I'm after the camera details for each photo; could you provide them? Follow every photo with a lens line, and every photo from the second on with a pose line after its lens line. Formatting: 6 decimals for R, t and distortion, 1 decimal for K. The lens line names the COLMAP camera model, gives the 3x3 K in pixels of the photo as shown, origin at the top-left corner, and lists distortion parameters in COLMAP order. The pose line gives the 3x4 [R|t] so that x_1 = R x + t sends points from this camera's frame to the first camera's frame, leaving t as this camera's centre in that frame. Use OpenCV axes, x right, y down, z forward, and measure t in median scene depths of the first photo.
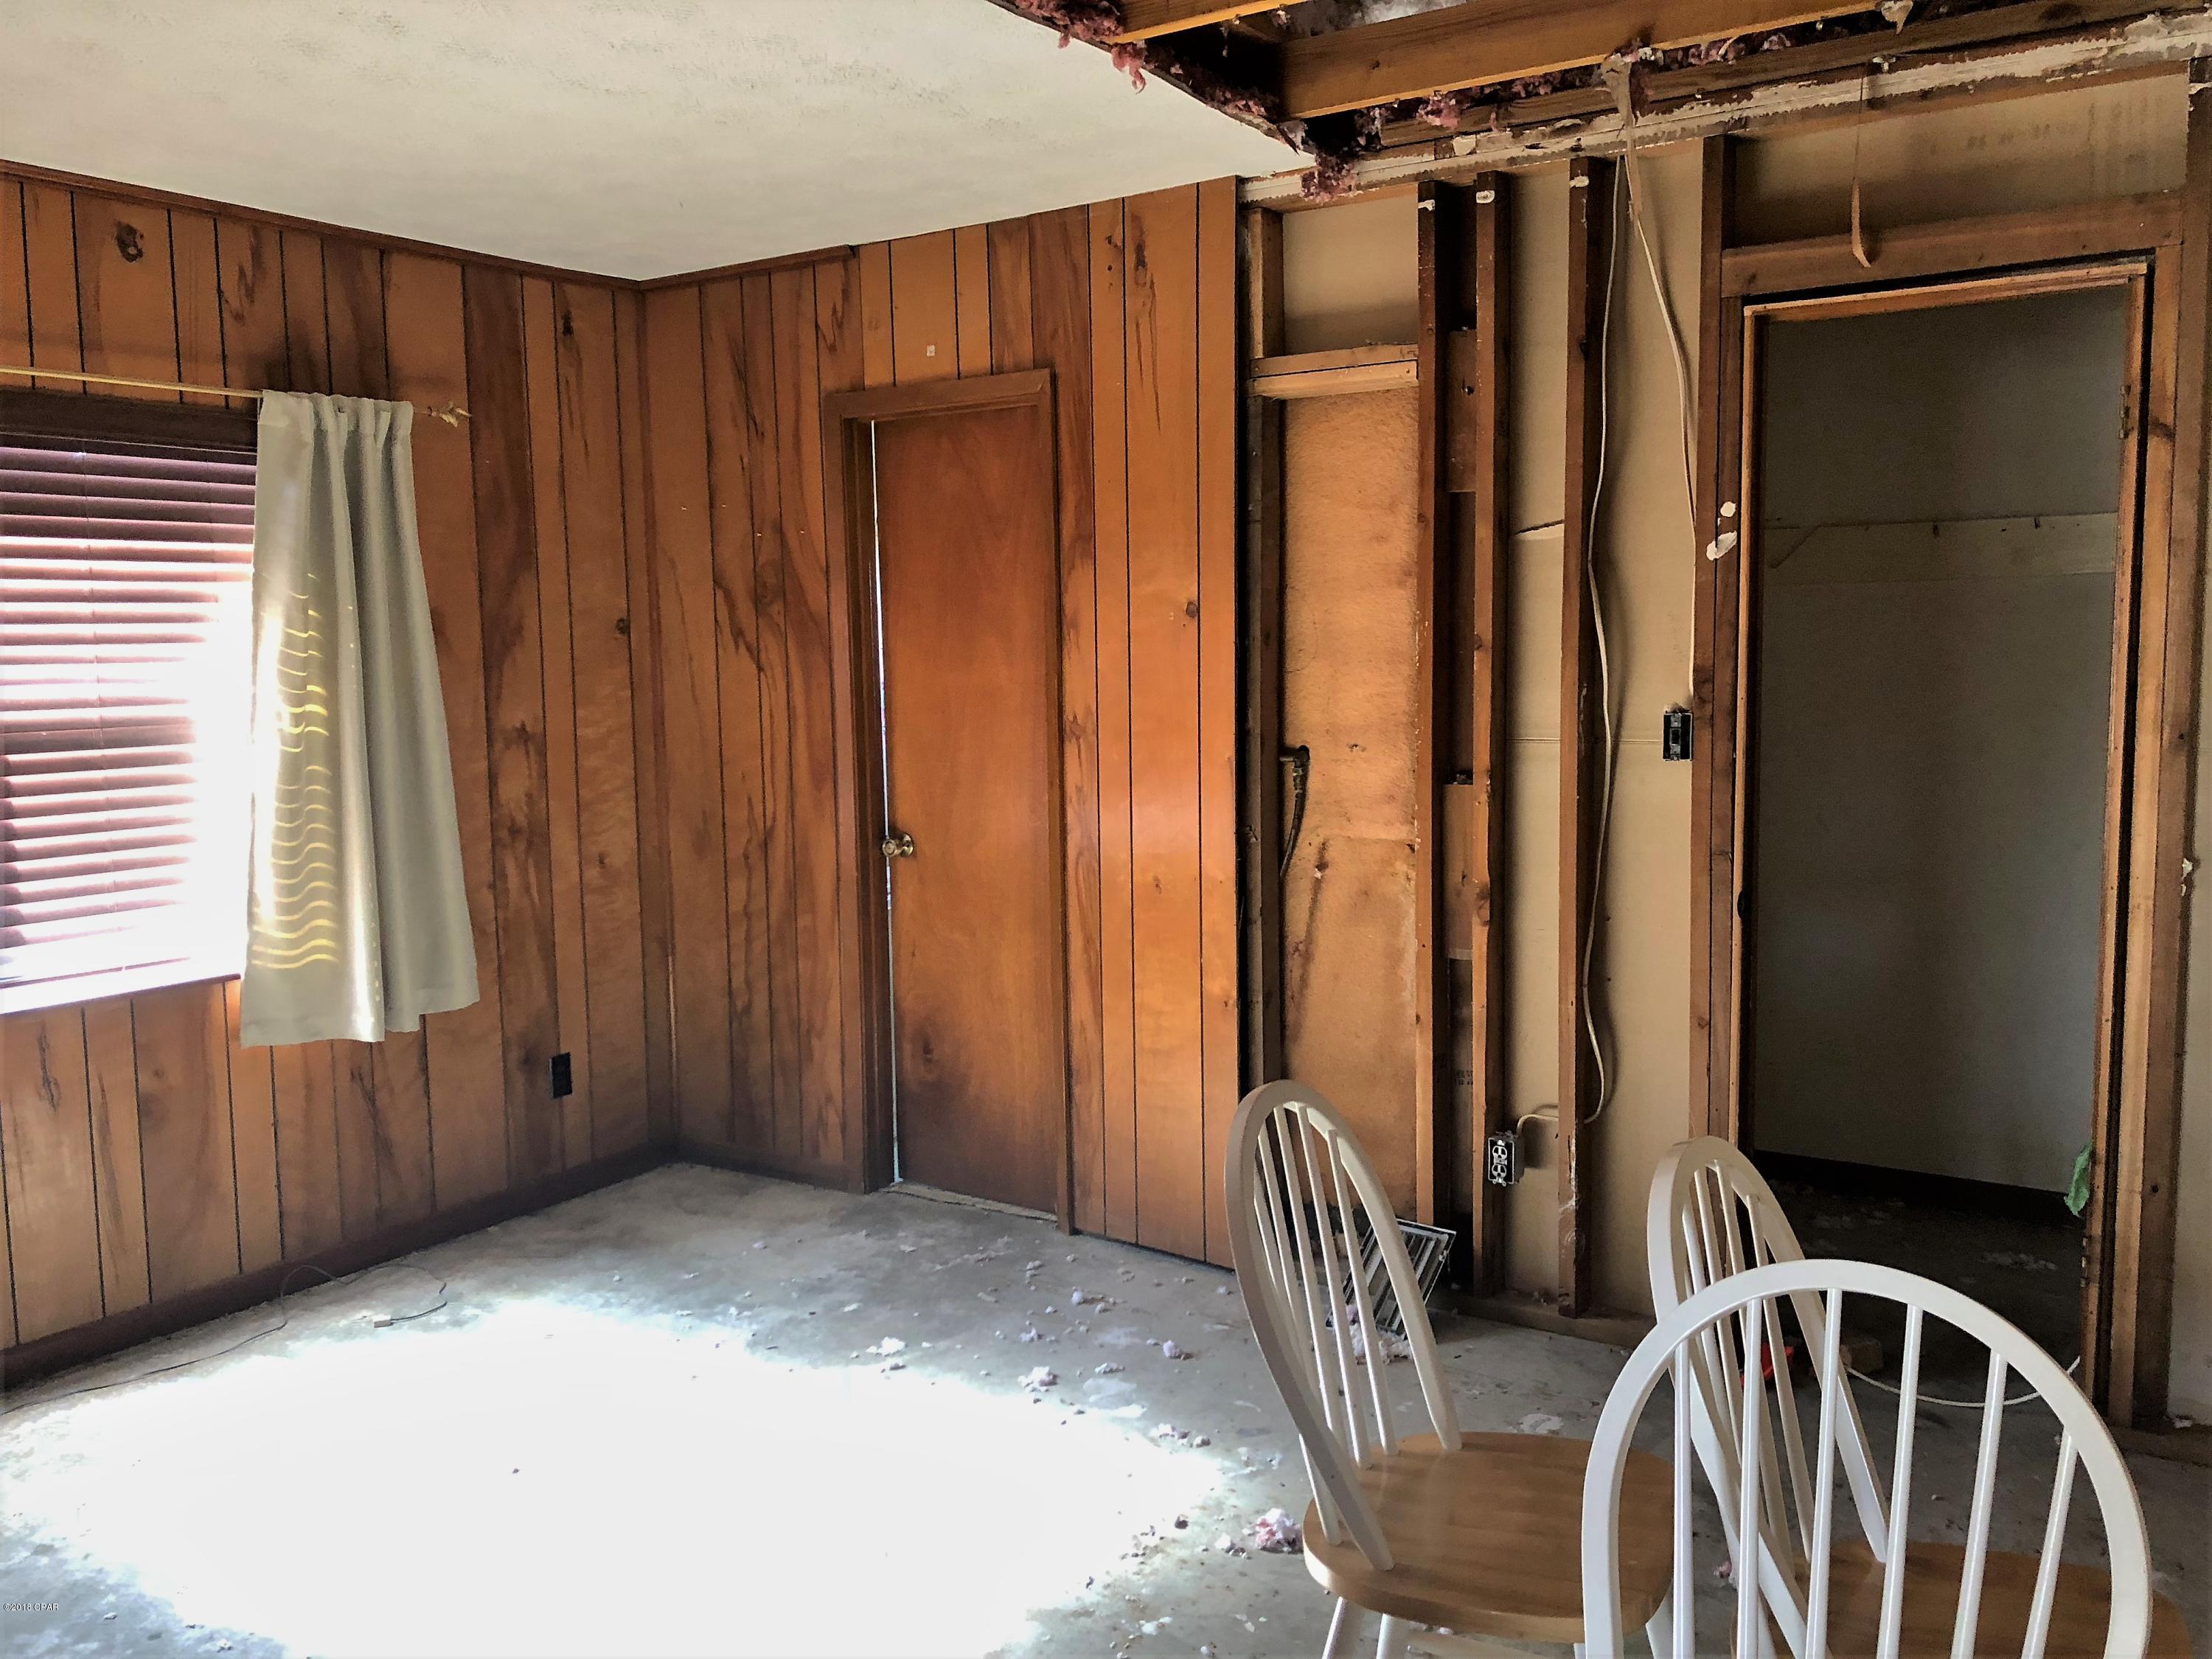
lens RADIAL K [[1841.7, 0, 1108.6], [0, 1841.7, 827.6], [0, 0, 1]] dist [0.063949, -0.070652]
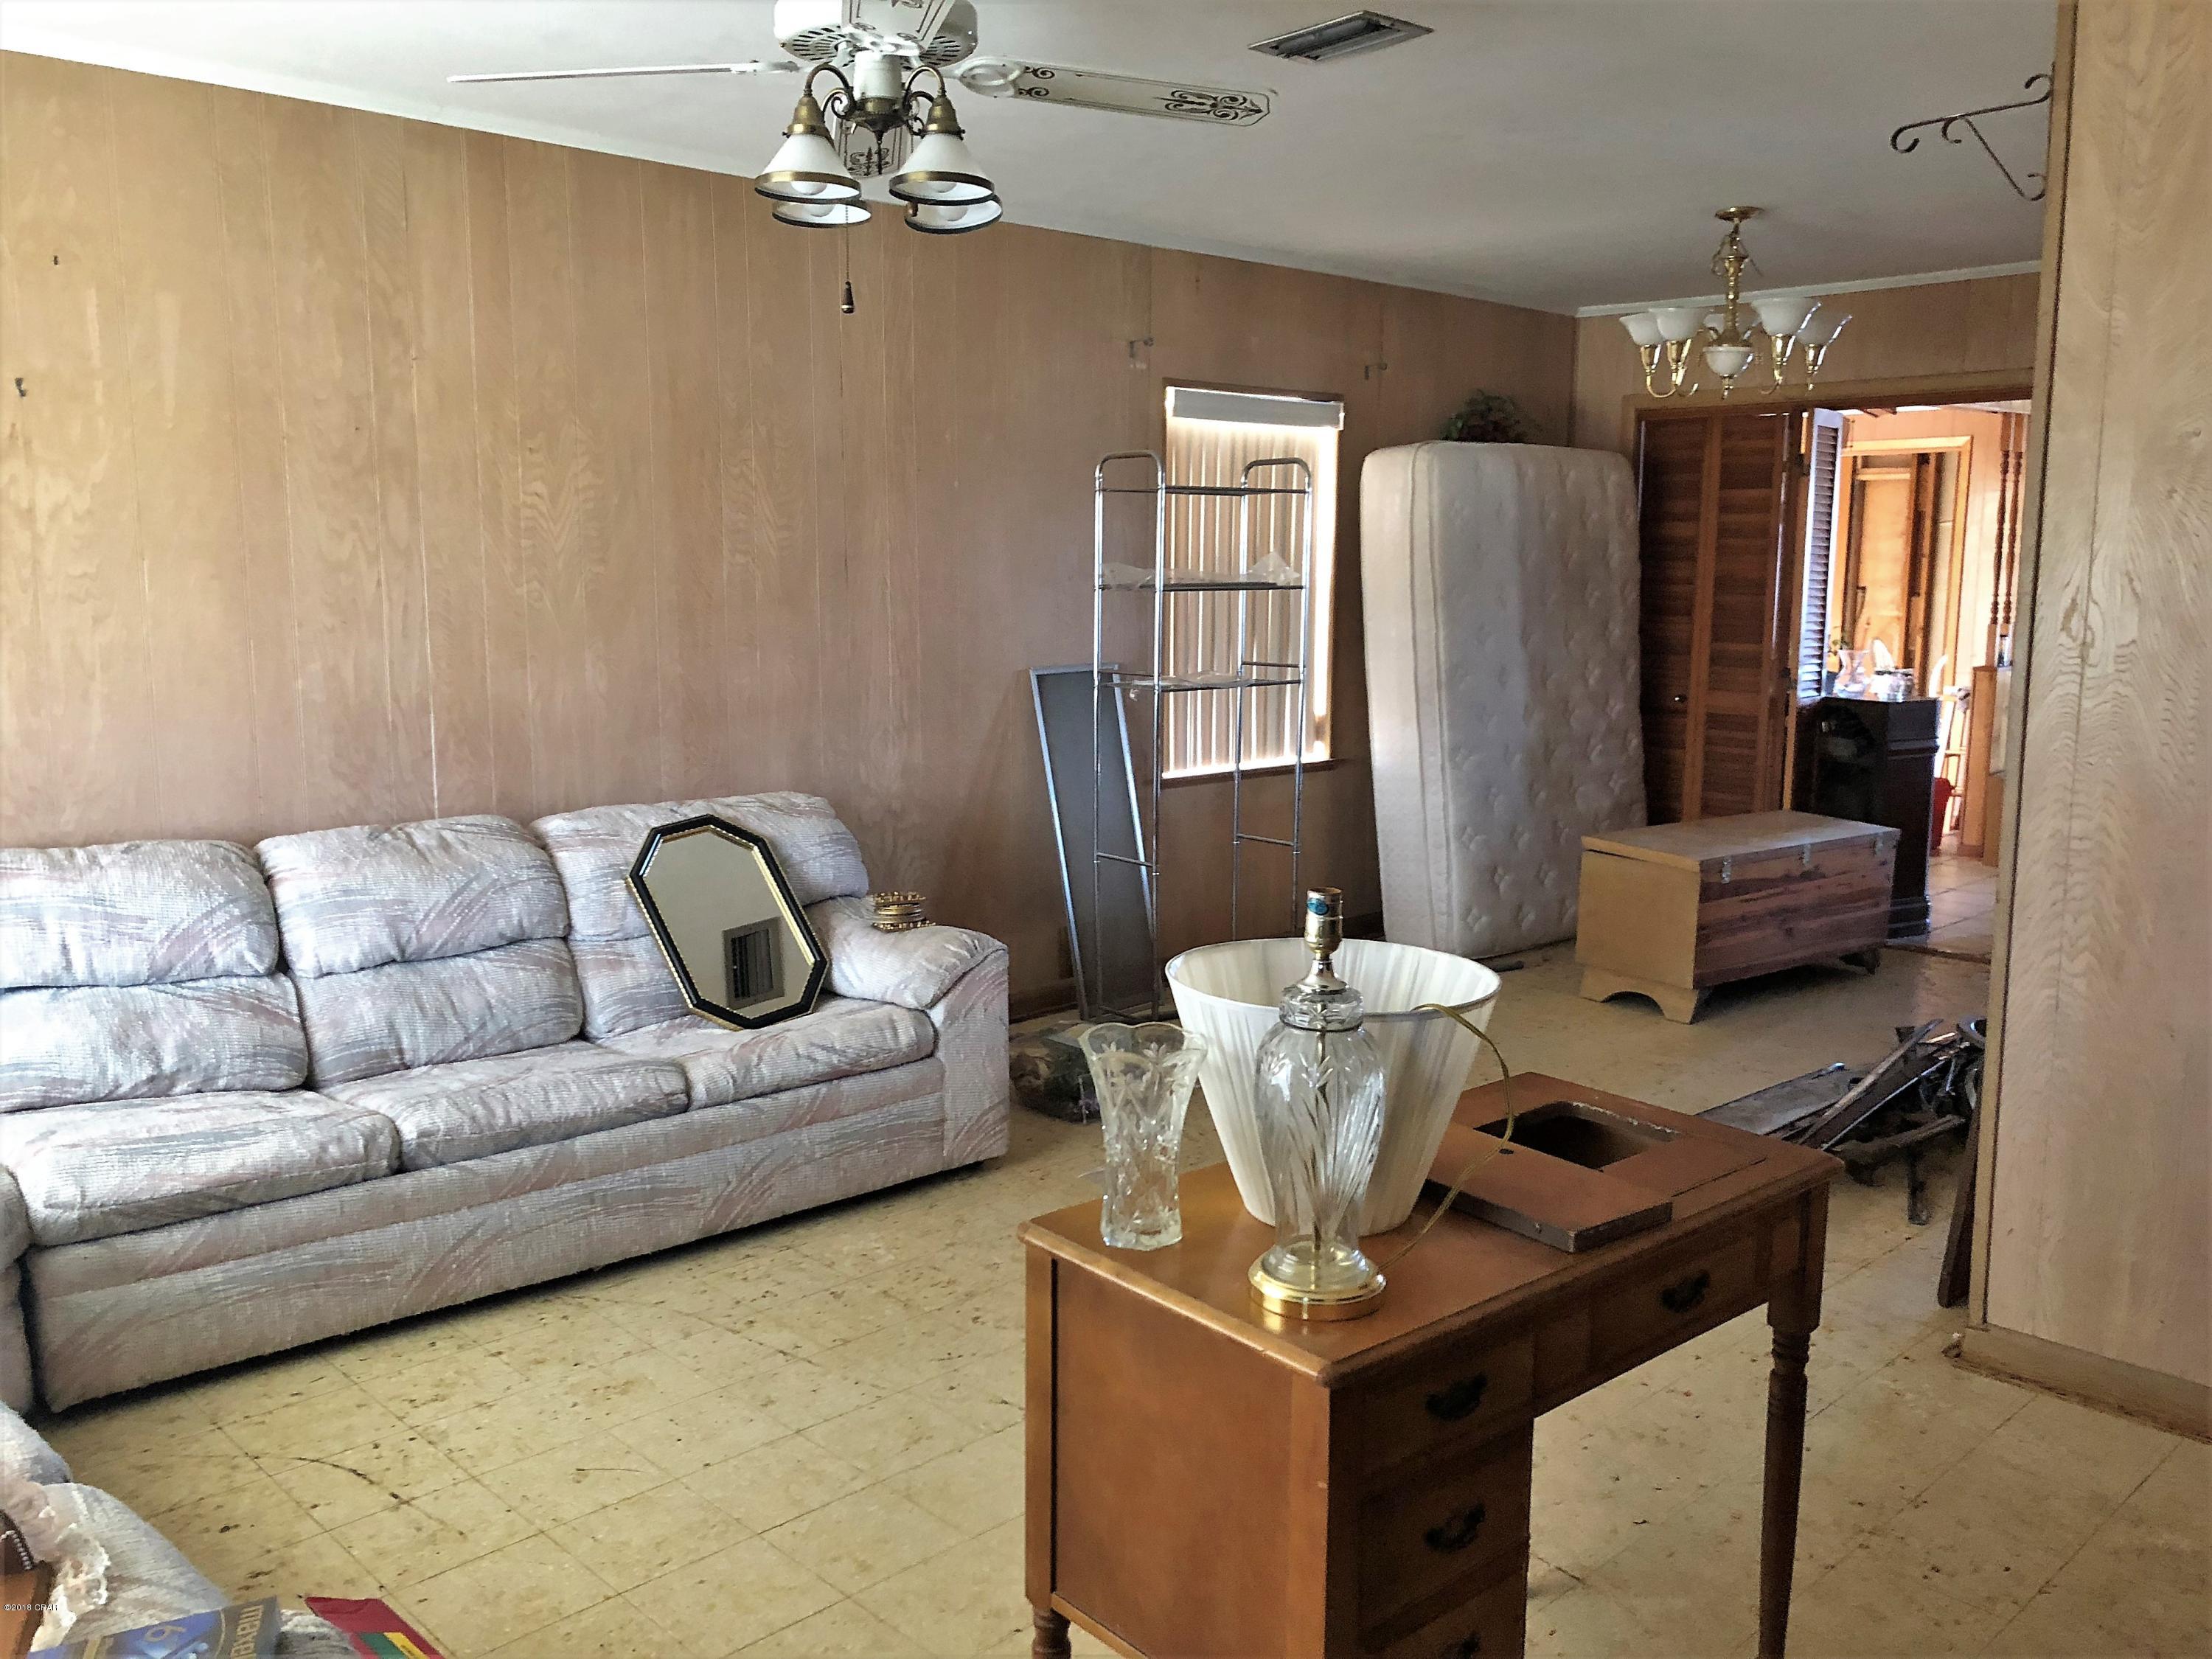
lens RADIAL K [[1841.7, 0, 1103.6], [0, 1841.7, 826.0], [0, 0, 1]] dist [0.063949, -0.070652]
pose [[0.976869, 0.048255, -0.208322, -0.529408], [-0.039944, 0.998236, 0.043919, 0.302944], [0.210074, -0.034582, 0.977074, -2.638806]]
